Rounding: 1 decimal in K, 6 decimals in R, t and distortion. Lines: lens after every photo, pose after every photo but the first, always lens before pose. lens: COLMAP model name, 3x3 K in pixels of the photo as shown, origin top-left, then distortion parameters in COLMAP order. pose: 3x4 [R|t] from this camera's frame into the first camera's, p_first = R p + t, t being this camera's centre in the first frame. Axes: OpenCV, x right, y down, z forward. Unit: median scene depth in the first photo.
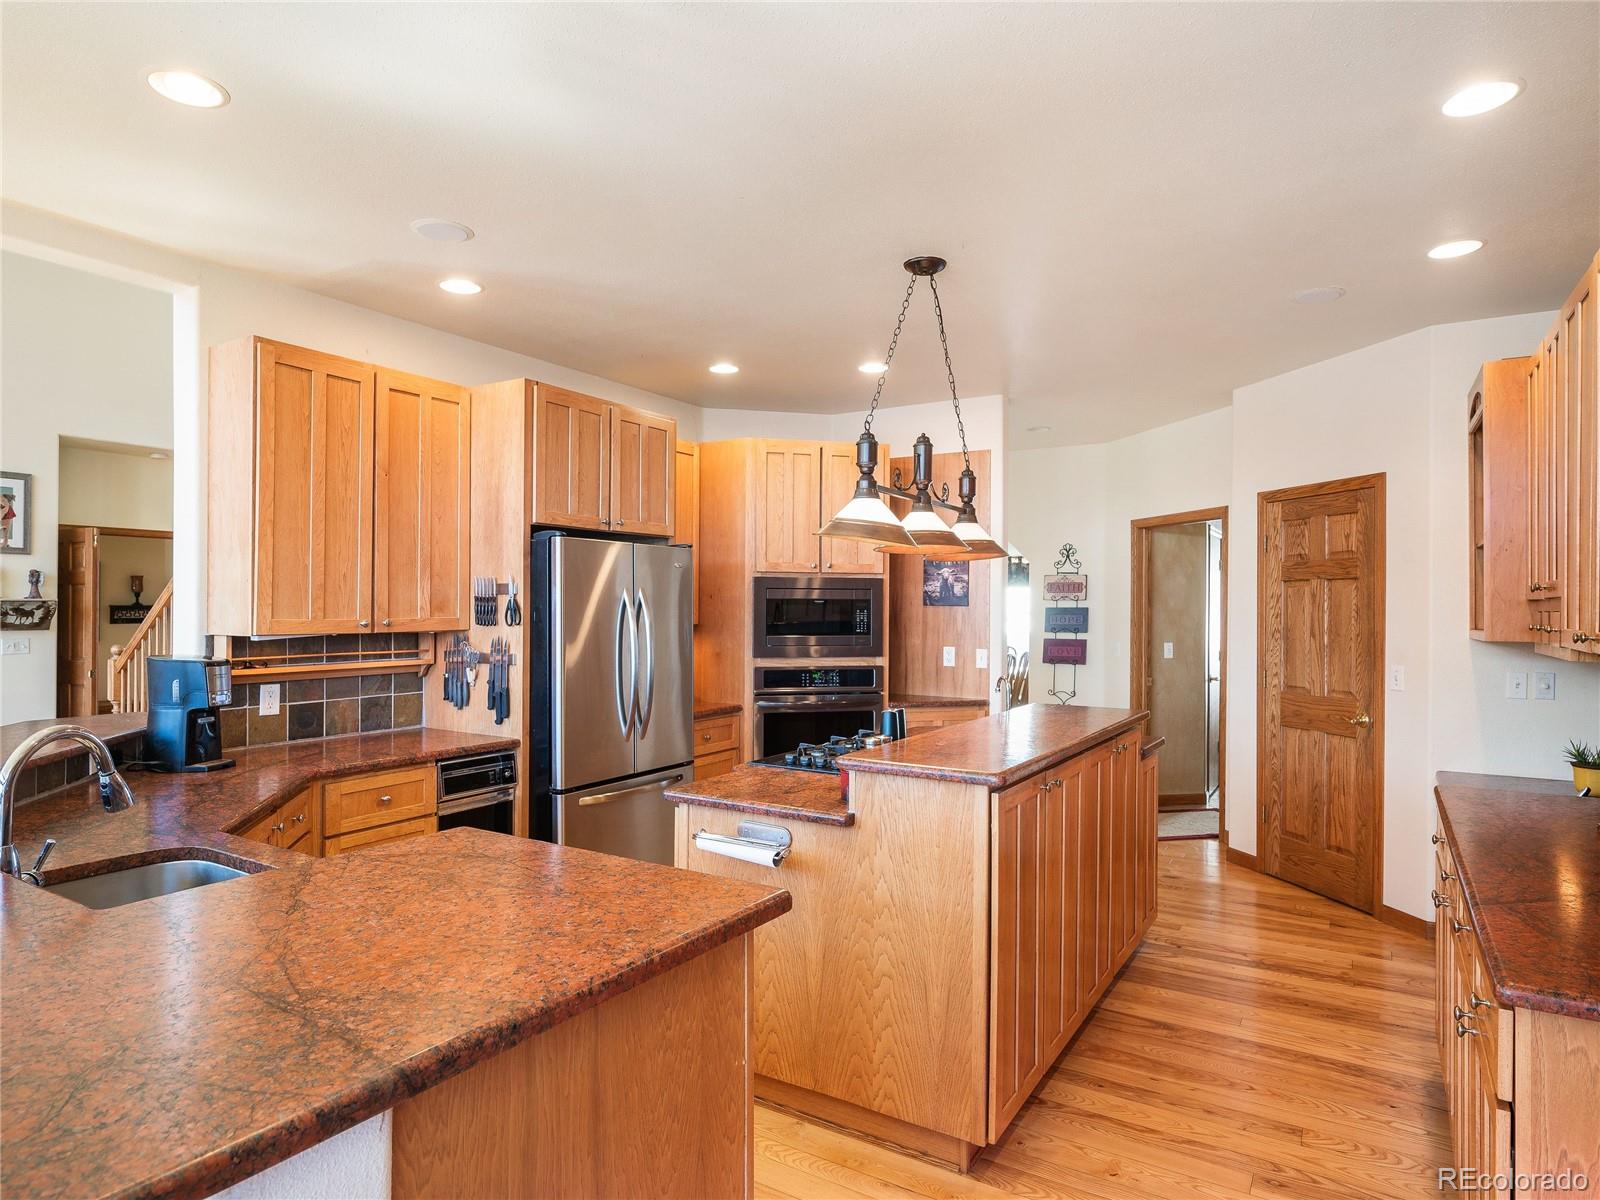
lens RADIAL K [[934.6, 0, 800.0], [0, 934.6, 600.0], [0, 0, 1]] dist [-0.002022, -0.000721]
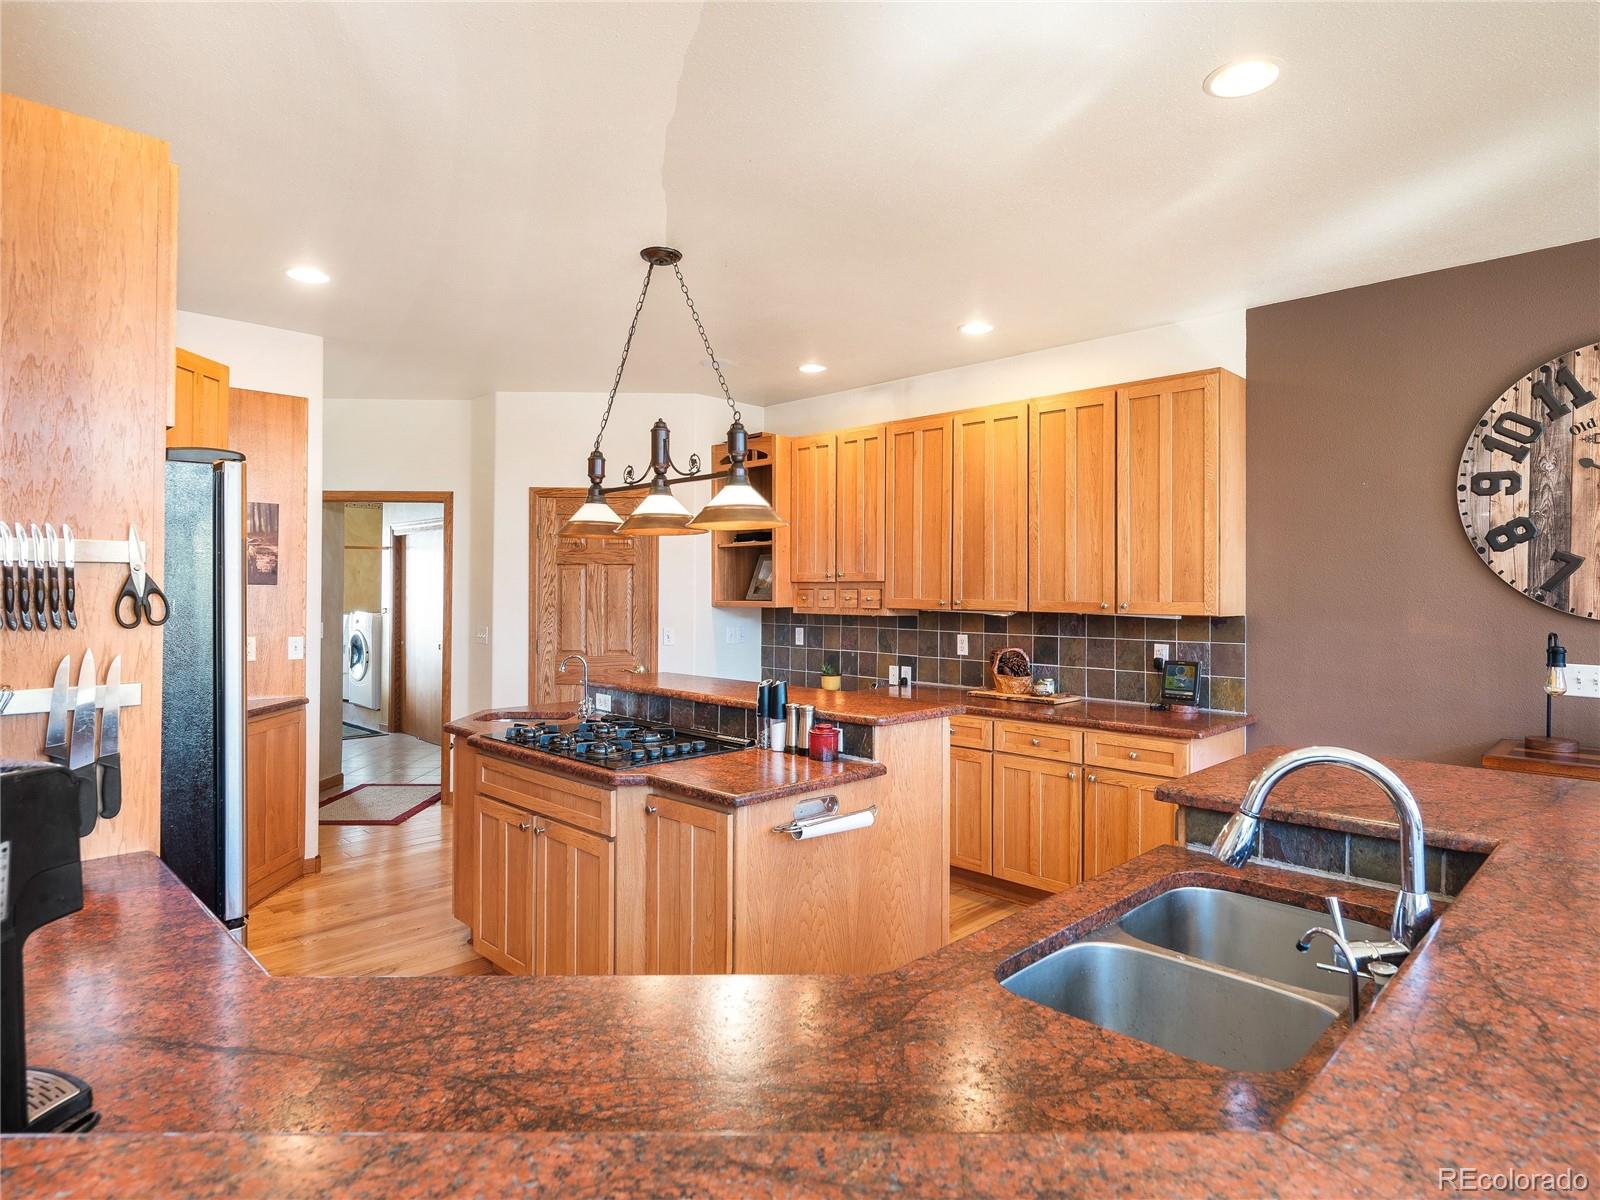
lens RADIAL K [[910.6, 0, 804.0], [0, 910.6, 580.3], [0, 0, 1]] dist [-0.001018, 0.000116]
pose [[0.228937, 0.003298, 0.973436, -0.578184], [-0.008458, 0.999963, -0.001399, -0.000334], [-0.973405, -0.007913, 0.228956, 0.441200]]
